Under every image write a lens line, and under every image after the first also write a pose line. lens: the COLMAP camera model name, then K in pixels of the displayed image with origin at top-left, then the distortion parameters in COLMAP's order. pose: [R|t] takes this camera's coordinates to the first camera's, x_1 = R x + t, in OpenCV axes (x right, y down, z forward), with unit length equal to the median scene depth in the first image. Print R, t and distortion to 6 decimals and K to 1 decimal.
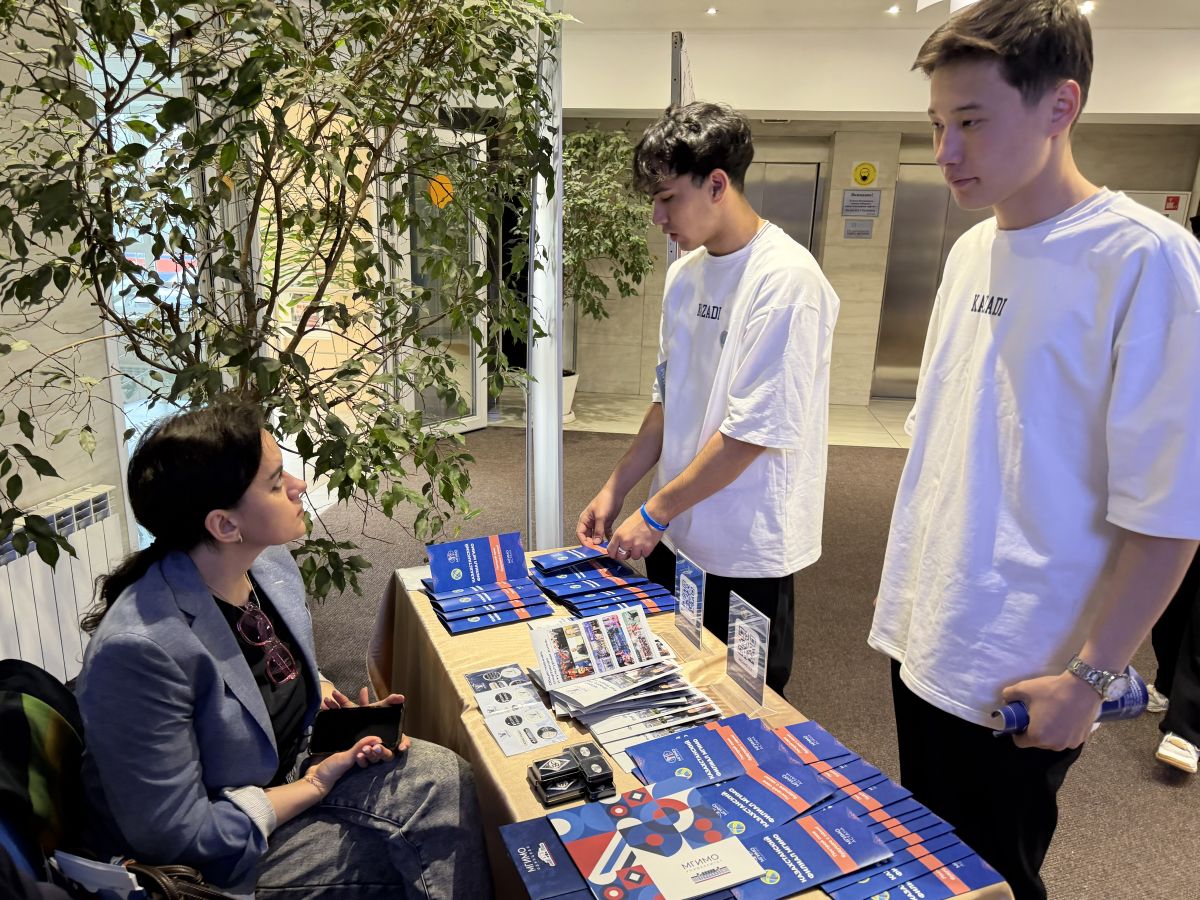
lens RADIAL K [[837.1, 0, 593.3], [0, 837.1, 466.1], [0, 0, 1]] dist [0.027071, -0.036078]
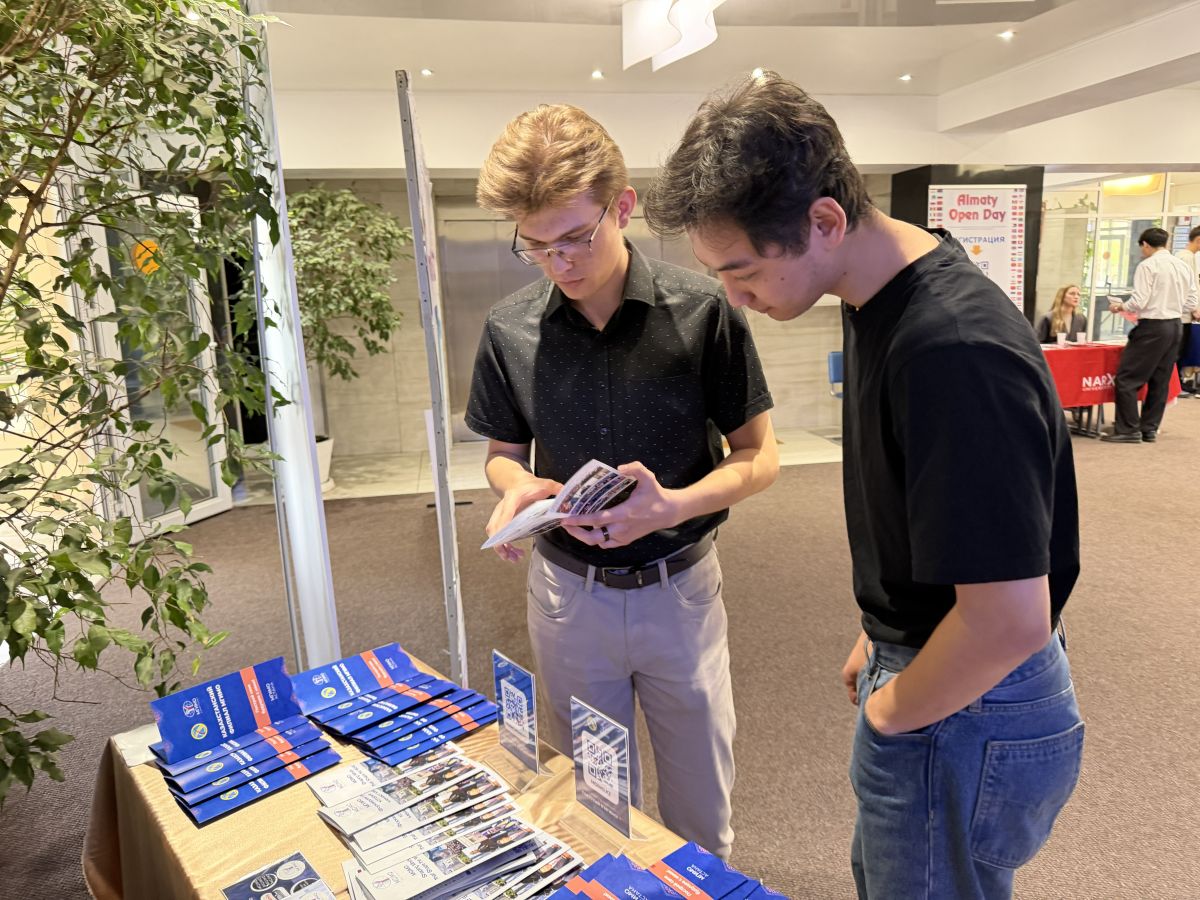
lens RADIAL K [[837.1, 0, 609.4], [0, 837.1, 451.3], [0, 0, 1]] dist [0.027071, -0.036078]
pose [[0.948934, -0.114899, 0.293807, -0.005837], [0.136794, 0.989070, -0.055019, -0.021909], [-0.284274, 0.092401, 0.954280, 0.125966]]
